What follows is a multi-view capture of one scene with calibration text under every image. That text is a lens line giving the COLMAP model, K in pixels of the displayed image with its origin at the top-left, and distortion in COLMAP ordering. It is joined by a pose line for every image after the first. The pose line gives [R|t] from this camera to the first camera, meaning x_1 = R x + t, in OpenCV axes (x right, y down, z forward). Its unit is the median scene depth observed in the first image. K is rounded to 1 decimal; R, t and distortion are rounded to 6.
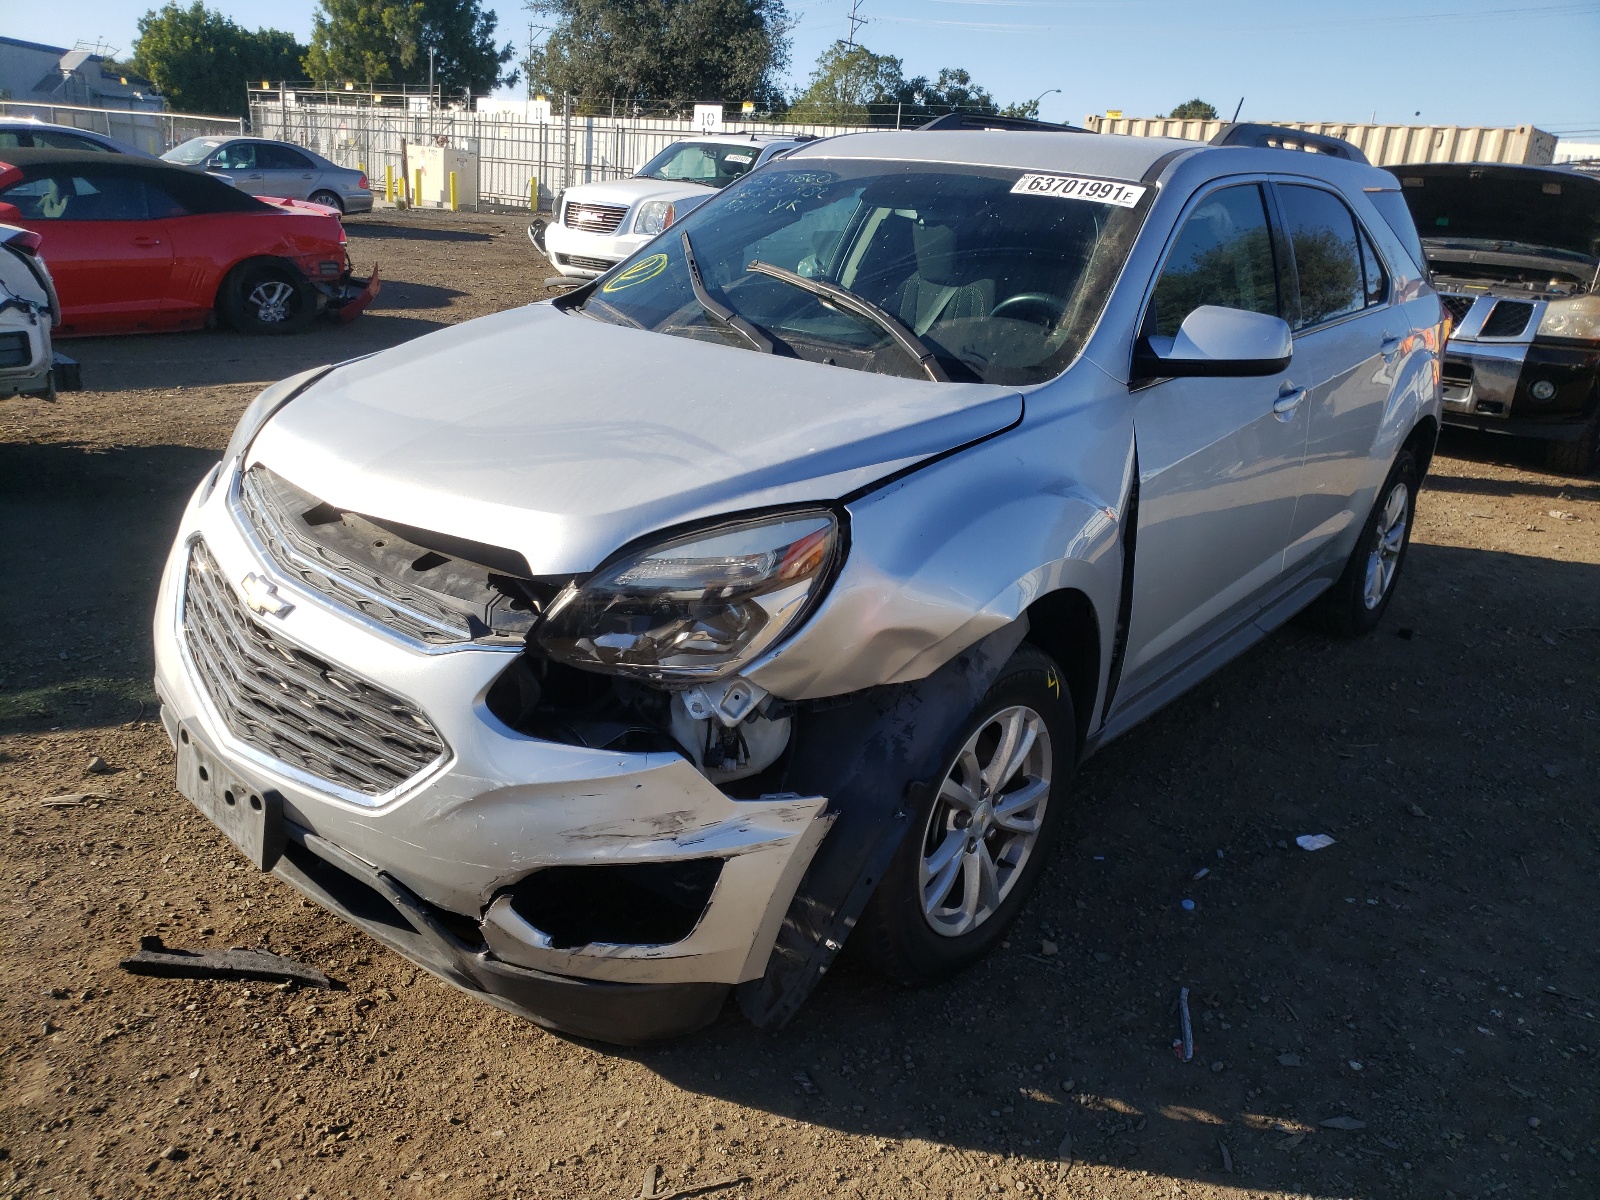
lens RADIAL K [[1205.8, 0, 800.0], [0, 1205.8, 600.0], [0, 0, 1]] dist [0.003874, 0.003536]
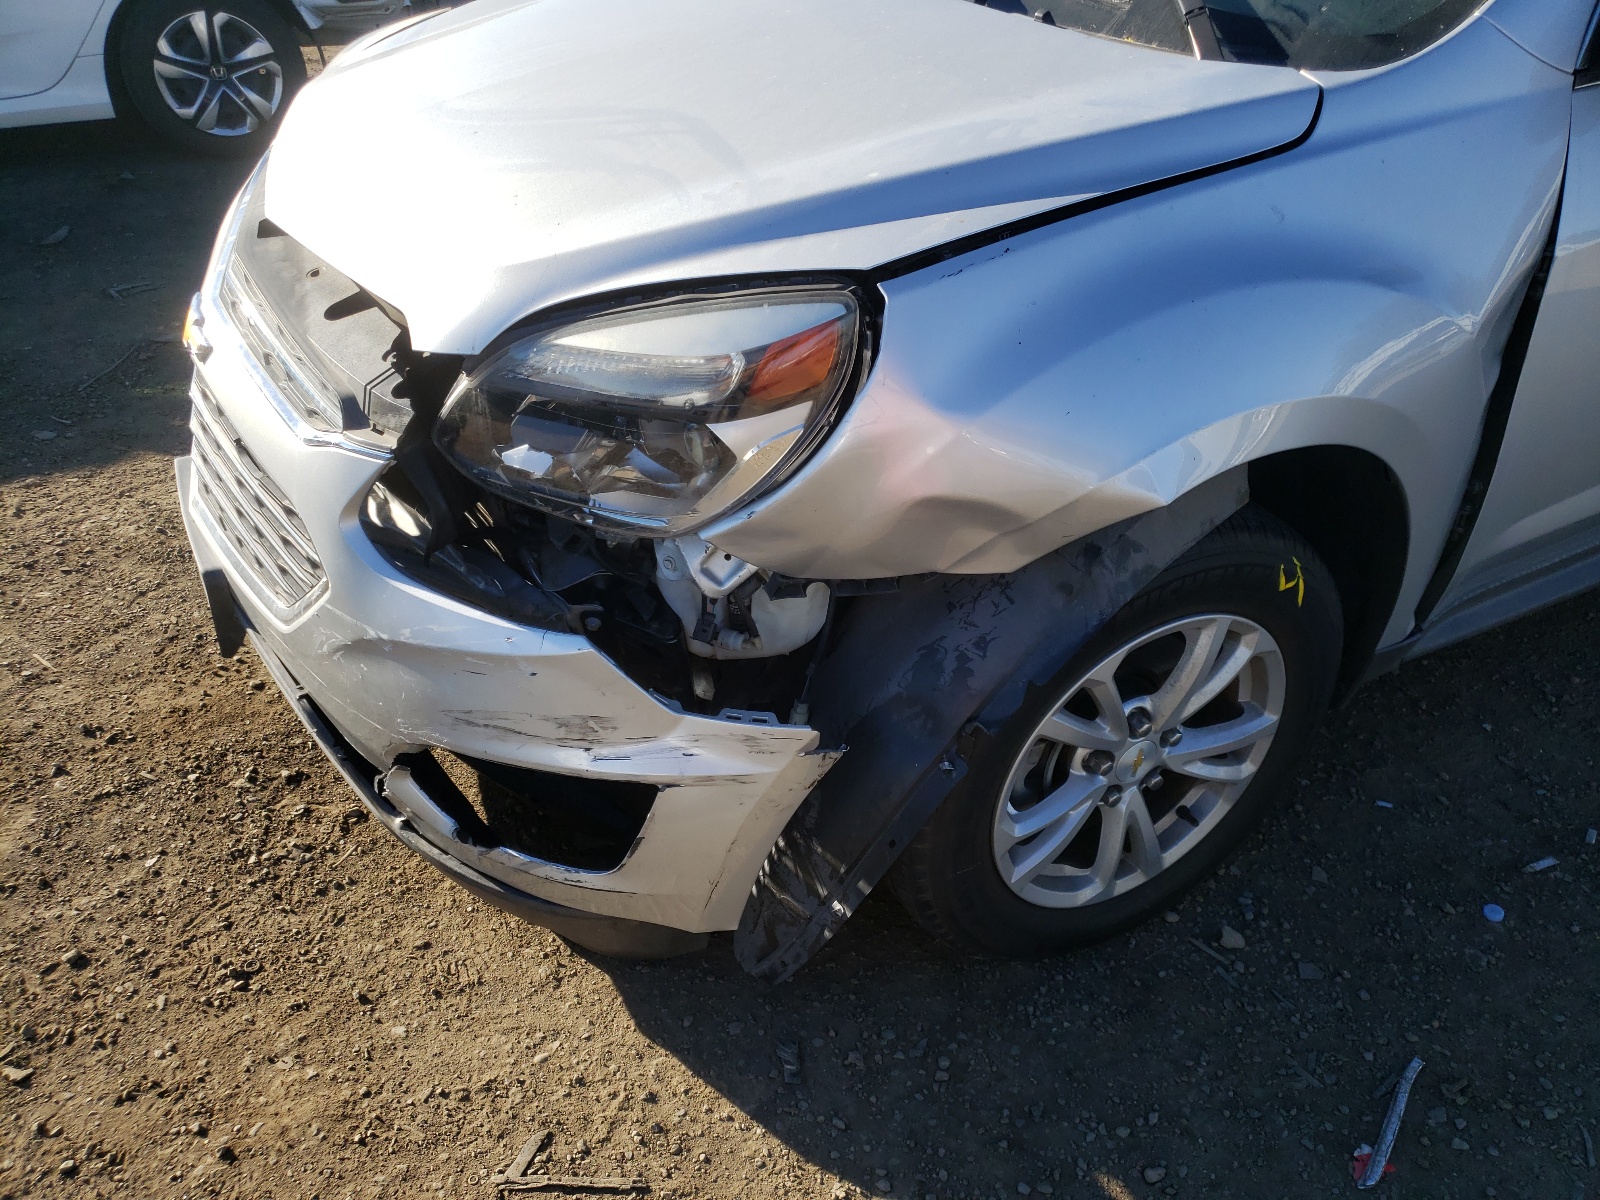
lens RADIAL K [[1239.7, 0, 800.8], [0, 1239.7, 618.0], [0, 0, 1]] dist [0.014174, 0.001856]
pose [[0.929572, 0.180289, -0.321547, 0.213927], [-0.091474, 0.957777, 0.272572, -0.078735], [0.357112, -0.223962, 0.906814, 0.370631]]
